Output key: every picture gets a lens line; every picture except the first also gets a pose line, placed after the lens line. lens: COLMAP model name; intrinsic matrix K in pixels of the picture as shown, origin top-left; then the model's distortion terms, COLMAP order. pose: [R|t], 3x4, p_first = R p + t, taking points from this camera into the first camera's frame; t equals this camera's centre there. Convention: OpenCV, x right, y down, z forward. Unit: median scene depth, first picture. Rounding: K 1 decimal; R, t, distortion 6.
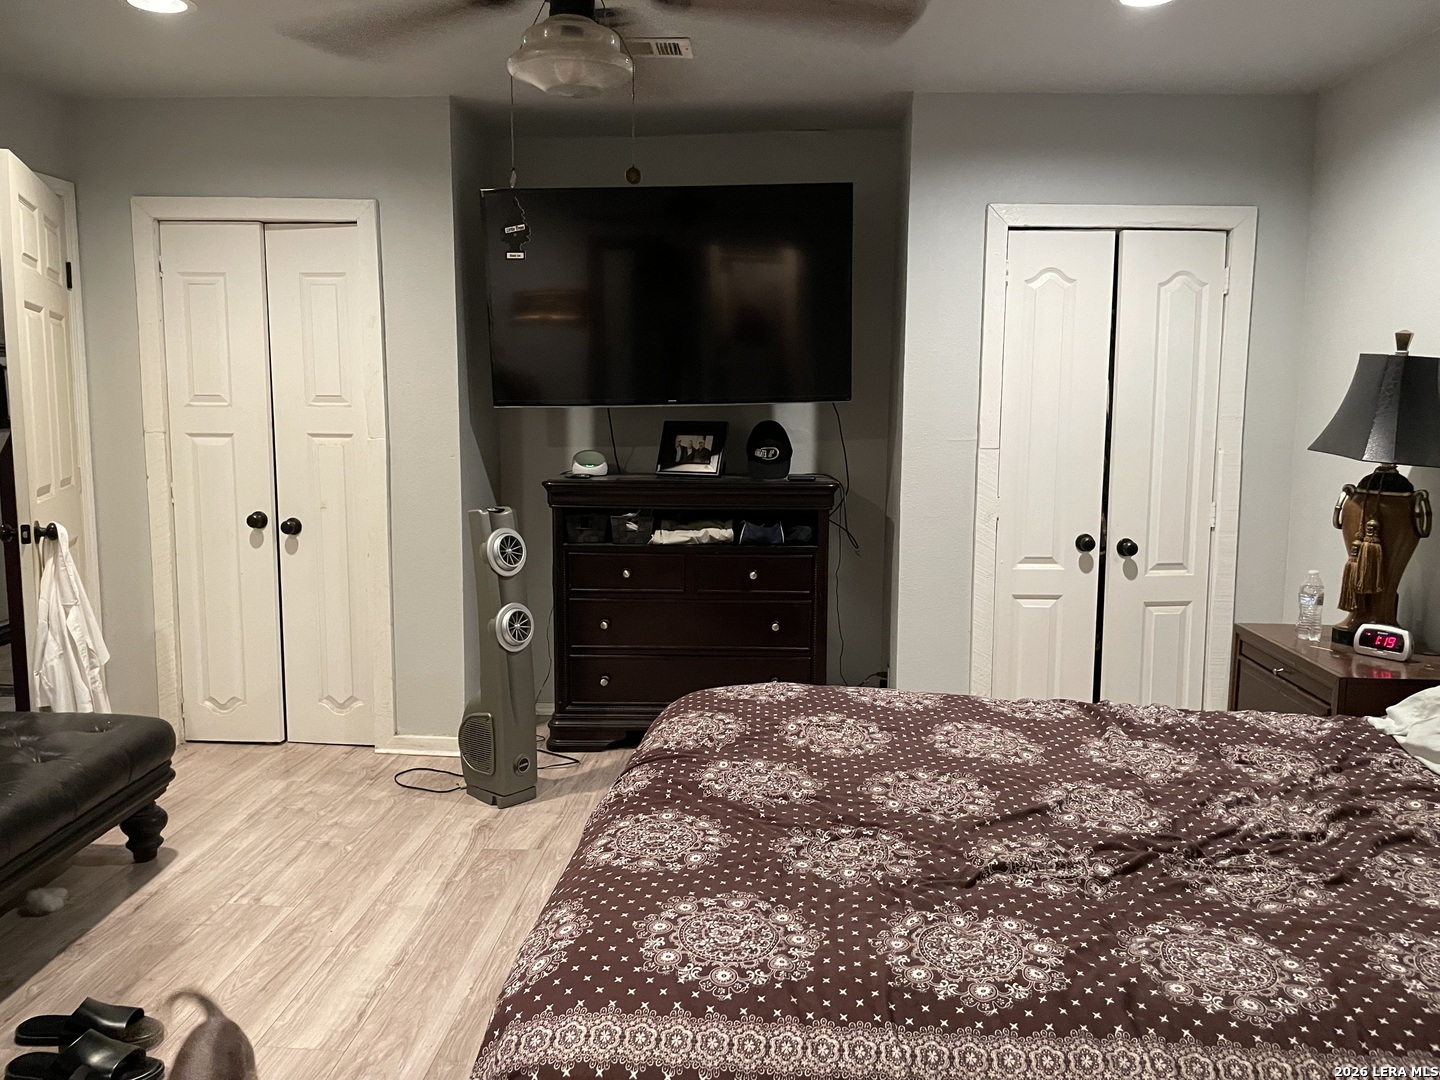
lens RADIAL K [[1109.6, 0, 718.8], [0, 1109.6, 534.2], [0, 0, 1]] dist [0.077684, -0.108091]
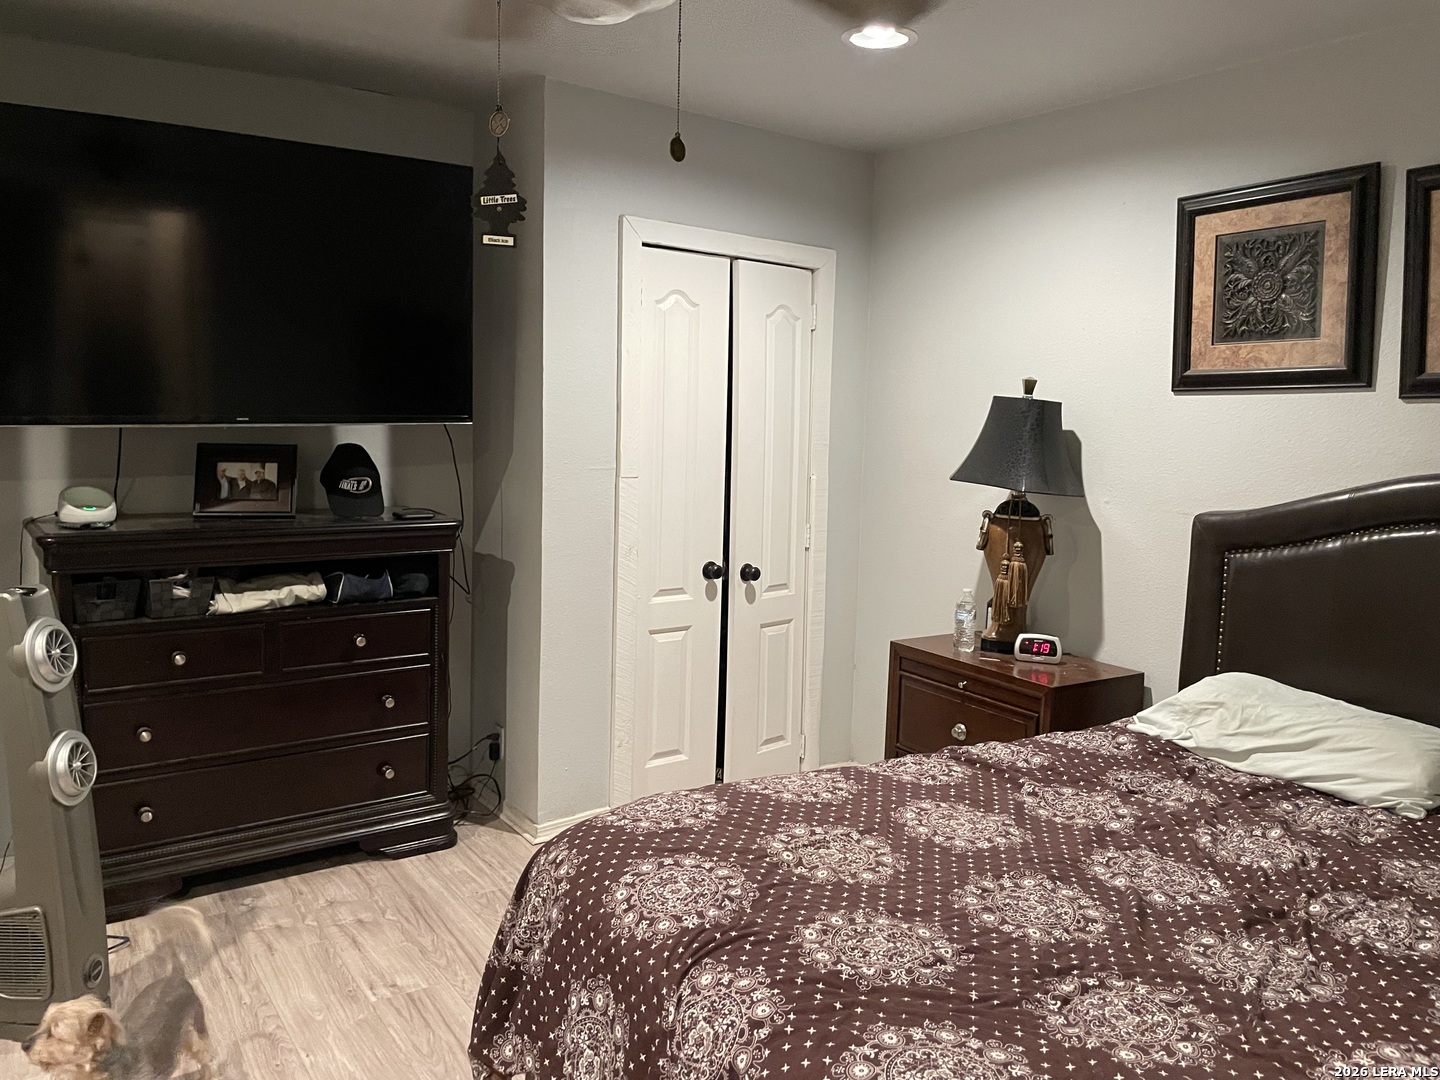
lens RADIAL K [[1109.6, 0, 744.5], [0, 1109.6, 507.5], [0, 0, 1]] dist [0.077684, -0.108091]
pose [[0.782367, -0.037670, 0.621677, -0.324538], [0.049495, 0.998773, -0.001768, -0.056738], [-0.620848, 0.032152, 0.783272, 0.269535]]
